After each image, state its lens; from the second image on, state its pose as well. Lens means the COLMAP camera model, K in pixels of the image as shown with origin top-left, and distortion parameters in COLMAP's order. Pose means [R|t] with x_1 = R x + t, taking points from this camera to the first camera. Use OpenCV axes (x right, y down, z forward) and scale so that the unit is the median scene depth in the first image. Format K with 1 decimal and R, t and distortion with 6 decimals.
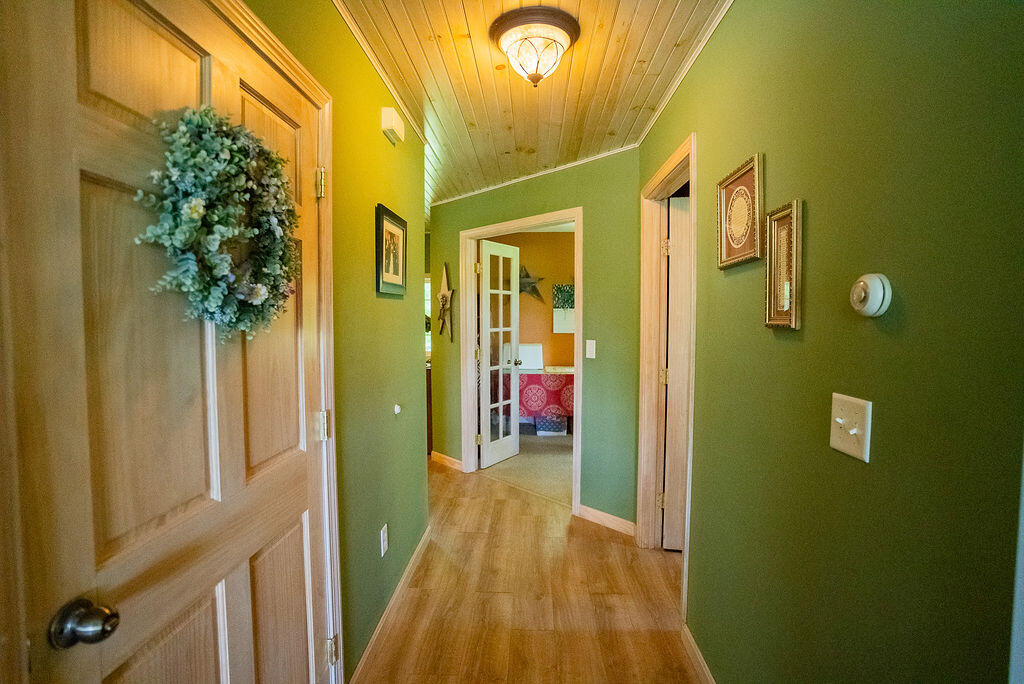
lens RADIAL K [[497.2, 0, 510.5], [0, 497.2, 339.2], [0, 0, 1]] dist [-0.013495, -0.000083]
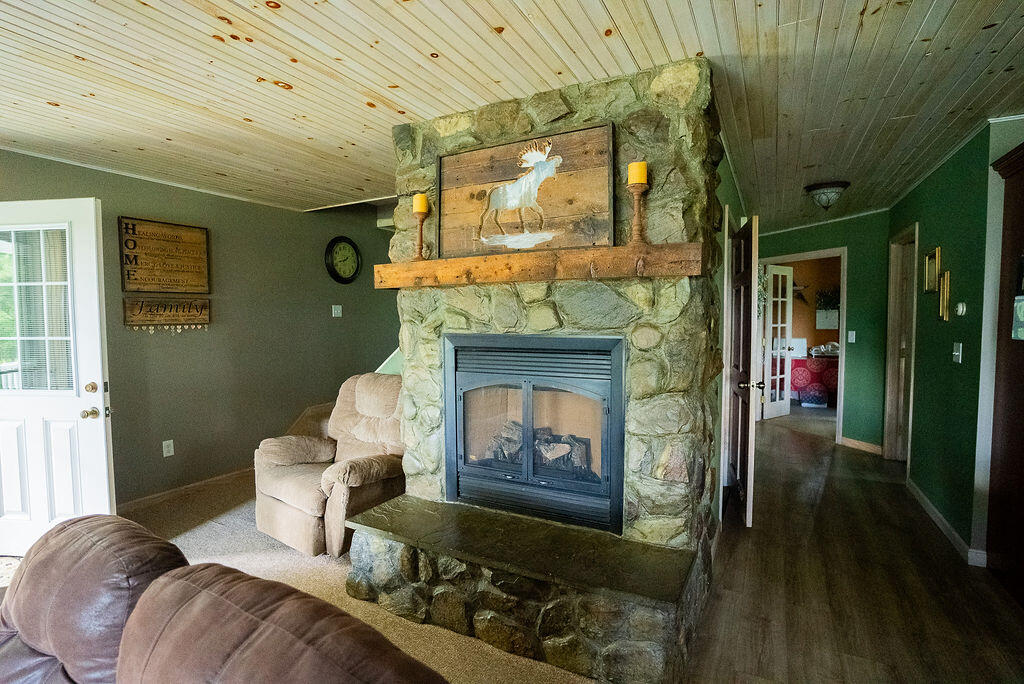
lens RADIAL K [[497.2, 0, 514.4], [0, 497.2, 339.2], [0, 0, 1]] dist [-0.013495, -0.000083]
pose [[0.900790, 0.016144, -0.433955, -0.086719], [-0.017956, 0.999839, -0.000076, 0.034655], [0.433884, 0.007860, 0.900935, -0.621705]]
